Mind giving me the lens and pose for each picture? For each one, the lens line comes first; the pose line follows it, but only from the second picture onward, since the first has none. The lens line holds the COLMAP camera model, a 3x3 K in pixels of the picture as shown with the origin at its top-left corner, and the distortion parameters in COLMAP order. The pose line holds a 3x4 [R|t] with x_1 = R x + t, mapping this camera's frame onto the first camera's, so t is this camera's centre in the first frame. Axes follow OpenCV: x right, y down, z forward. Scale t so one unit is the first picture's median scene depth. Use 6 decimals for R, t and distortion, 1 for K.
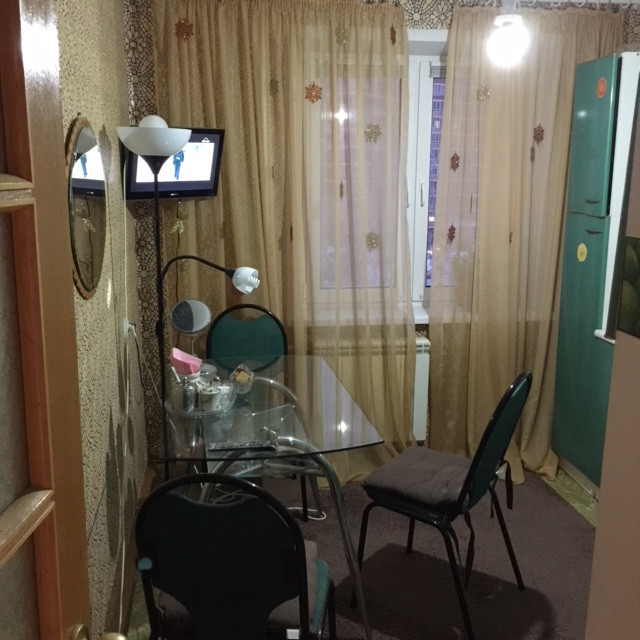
lens RADIAL K [[734.4, 0, 321.8], [0, 734.4, 317.8], [0, 0, 1]] dist [0.055472, 0.000000]
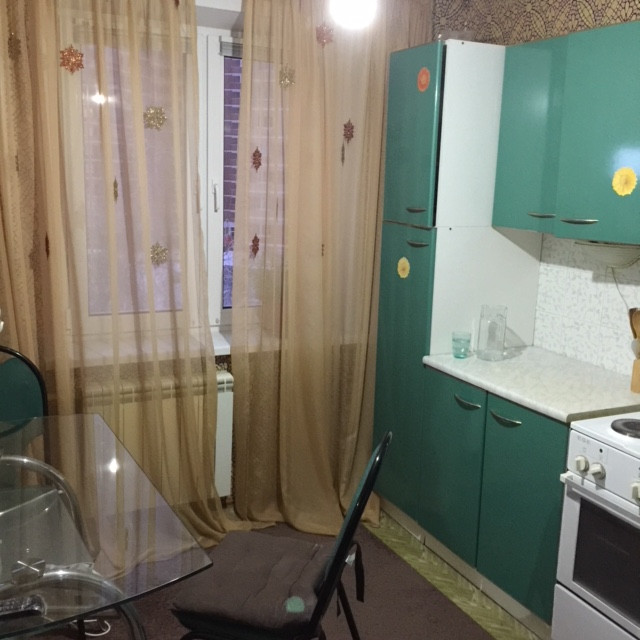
lens RADIAL K [[734.4, 0, 325.0], [0, 734.4, 309.7], [0, 0, 1]] dist [0.055472, 0.000000]
pose [[0.948143, -0.030785, 0.316351, -0.013918], [0.035220, 0.999345, -0.008308, -0.032649], [-0.315888, 0.019019, 0.948606, 0.193260]]
